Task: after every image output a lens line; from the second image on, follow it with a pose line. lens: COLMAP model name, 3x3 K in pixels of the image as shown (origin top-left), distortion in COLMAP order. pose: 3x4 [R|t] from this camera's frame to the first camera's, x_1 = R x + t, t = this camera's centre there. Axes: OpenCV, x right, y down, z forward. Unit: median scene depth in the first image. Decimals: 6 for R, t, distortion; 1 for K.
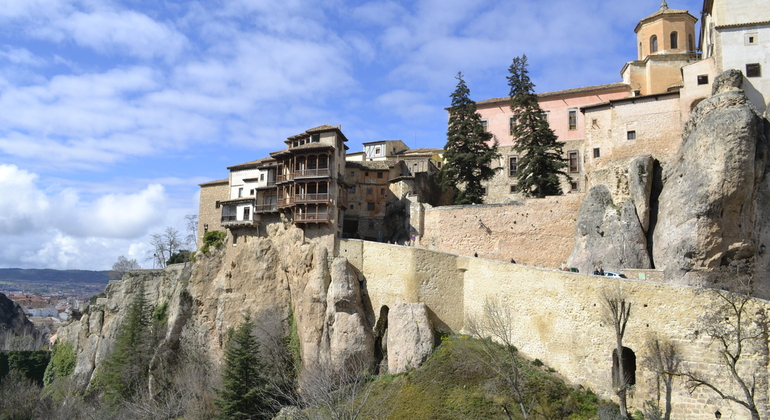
lens RADIAL K [[605.1, 0, 382.3], [0, 605.1, 210.7], [0, 0, 1]] dist [-0.006309, -0.005191]
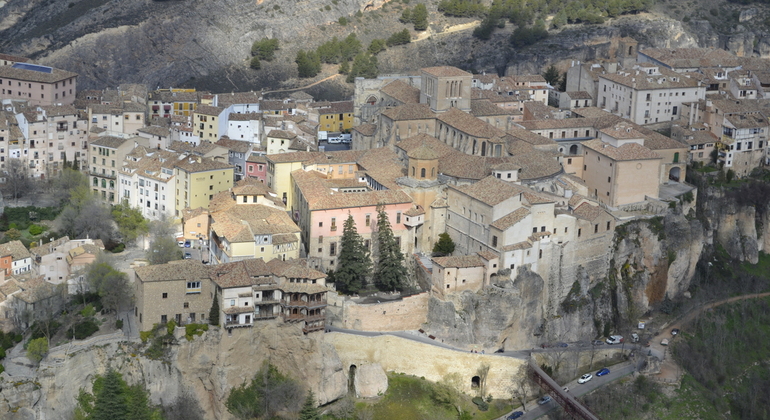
lens RADIAL K [[1784.5, 0, 382.6], [0, 1784.5, 209.8], [0, 0, 1]] dist [-0.082841, 0.000000]
pose [[0.602292, -0.206773, 0.771032, -5.245182], [-0.141479, 0.922931, 0.358025, -2.920903], [-0.785639, -0.324721, 0.526620, -2.388176]]
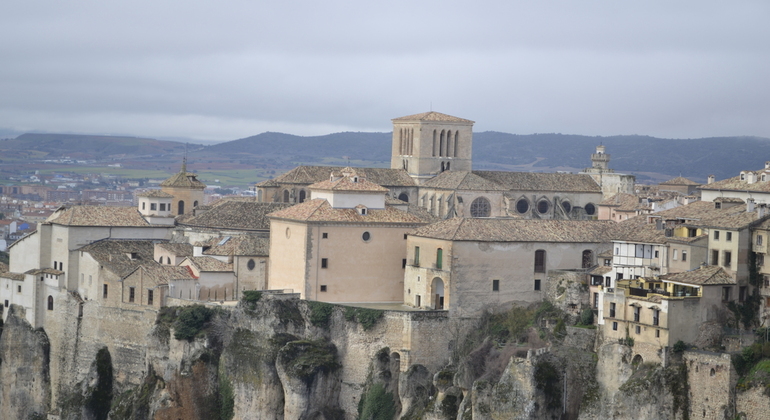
lens RADIAL K [[1767.4, 0, 384.2], [0, 1767.4, 206.4], [0, 0, 1]] dist [-0.023080, 0.000000]
pose [[0.829216, 0.027365, -0.558258, 4.157597], [0.053661, 0.990289, 0.128249, -1.051813], [0.556346, -0.136303, 0.819695, -2.489891]]
